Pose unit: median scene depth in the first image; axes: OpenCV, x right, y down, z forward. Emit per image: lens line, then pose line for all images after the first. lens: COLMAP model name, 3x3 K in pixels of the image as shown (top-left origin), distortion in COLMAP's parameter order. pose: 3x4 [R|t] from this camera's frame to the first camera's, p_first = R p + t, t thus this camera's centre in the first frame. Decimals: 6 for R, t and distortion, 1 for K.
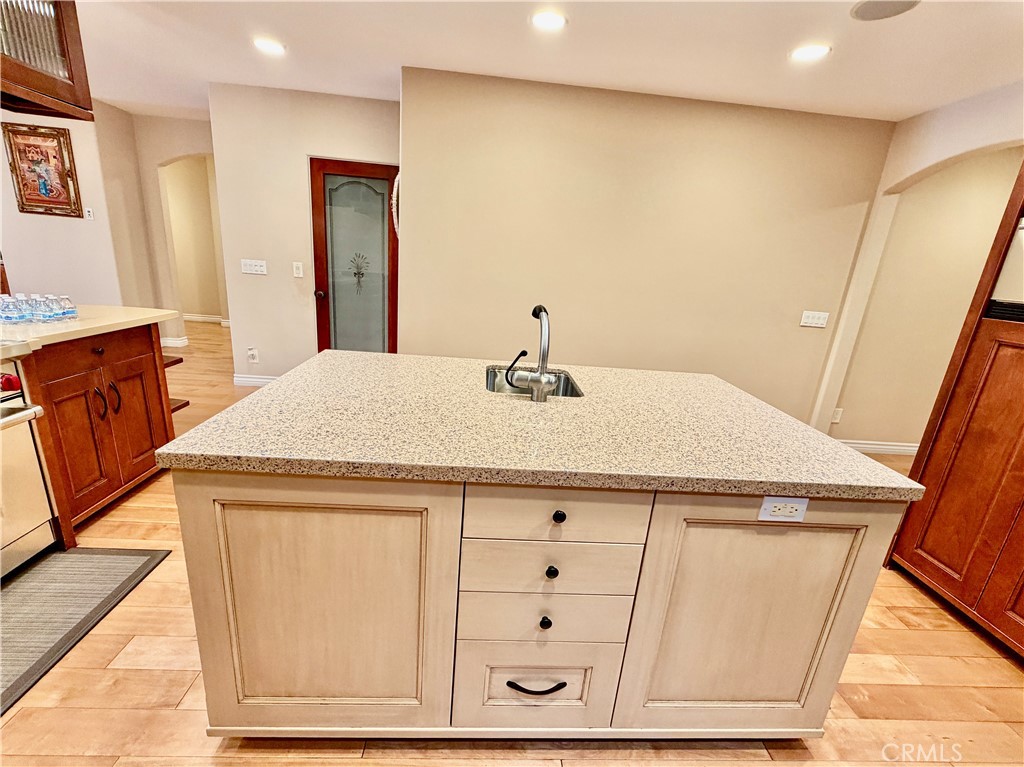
lens RADIAL K [[433.6, 0, 505.9], [0, 433.6, 386.3], [0, 0, 1]] dist [-0.000049, -0.000160]
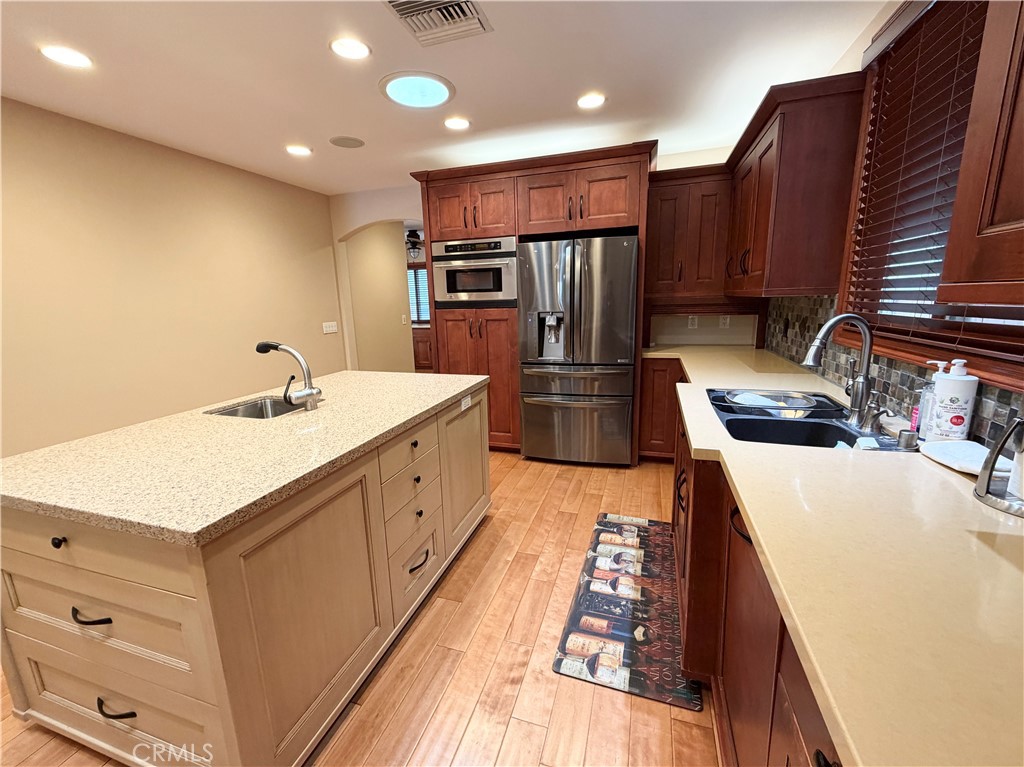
lens RADIAL K [[433.6, 0, 505.9], [0, 433.6, 386.3], [0, 0, 1]] dist [-0.000049, -0.000160]
pose [[0.348651, -0.274478, 0.896161, -1.248849], [0.313740, 0.935174, 0.164366, -0.092063], [-0.883181, 0.223855, 0.412164, -0.101398]]
